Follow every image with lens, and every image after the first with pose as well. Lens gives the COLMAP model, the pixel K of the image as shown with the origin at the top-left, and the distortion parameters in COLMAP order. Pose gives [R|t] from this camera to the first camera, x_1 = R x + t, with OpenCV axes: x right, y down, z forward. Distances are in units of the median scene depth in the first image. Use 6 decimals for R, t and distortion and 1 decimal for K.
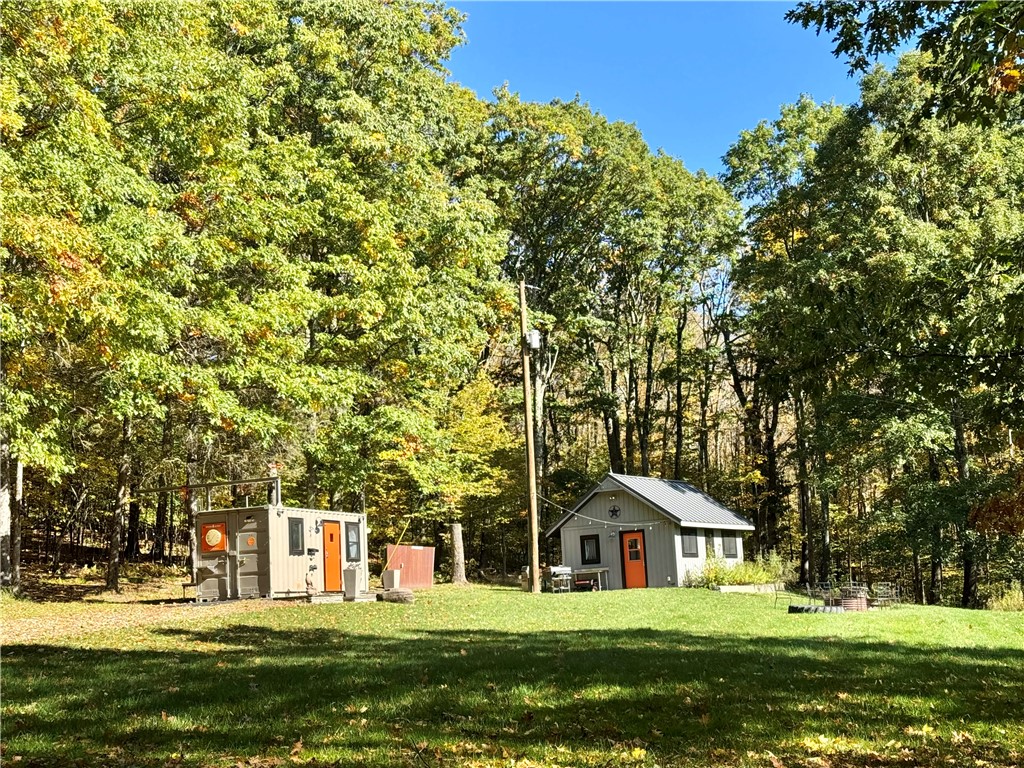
lens RADIAL K [[1550.9, 0, 511.0], [0, 1550.9, 384.2], [0, 0, 1]] dist [0.030716, 0.000000]
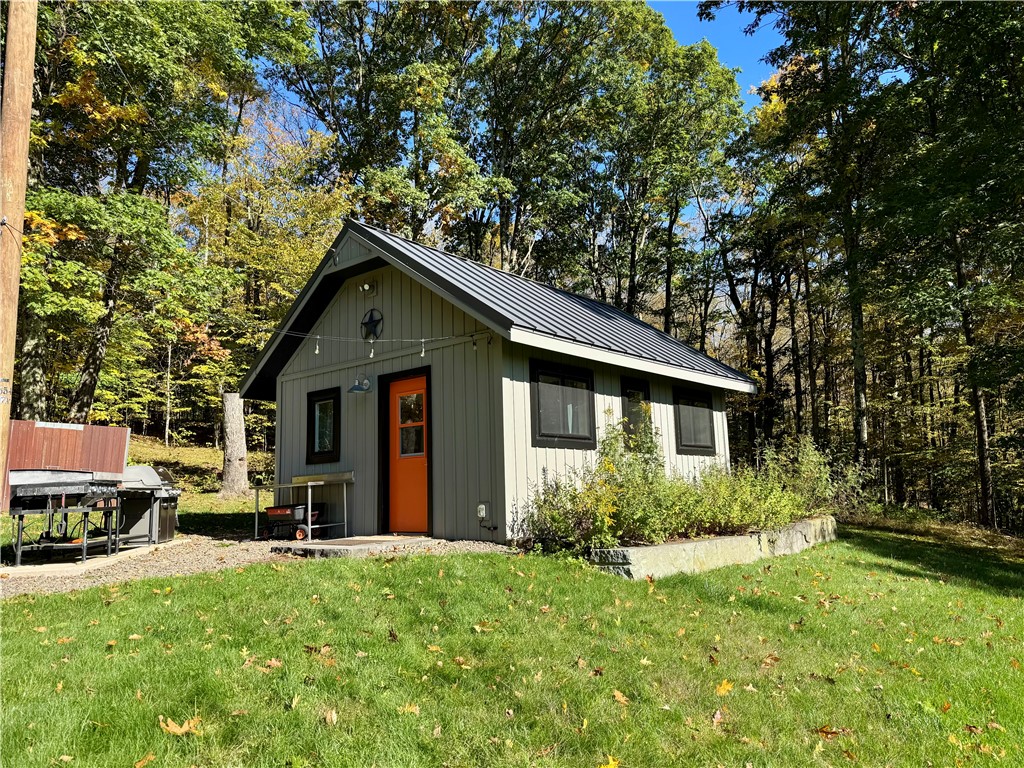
lens RADIAL K [[723.6, 0, 515.1], [0, 723.6, 386.2], [0, 0, 1]] dist [0.113941, -0.001160]
pose [[0.988317, 0.001078, -0.152408, 0.123576], [0.000112, 0.999970, 0.007797, 0.092442], [0.152411, -0.007723, 0.988287, 0.801890]]
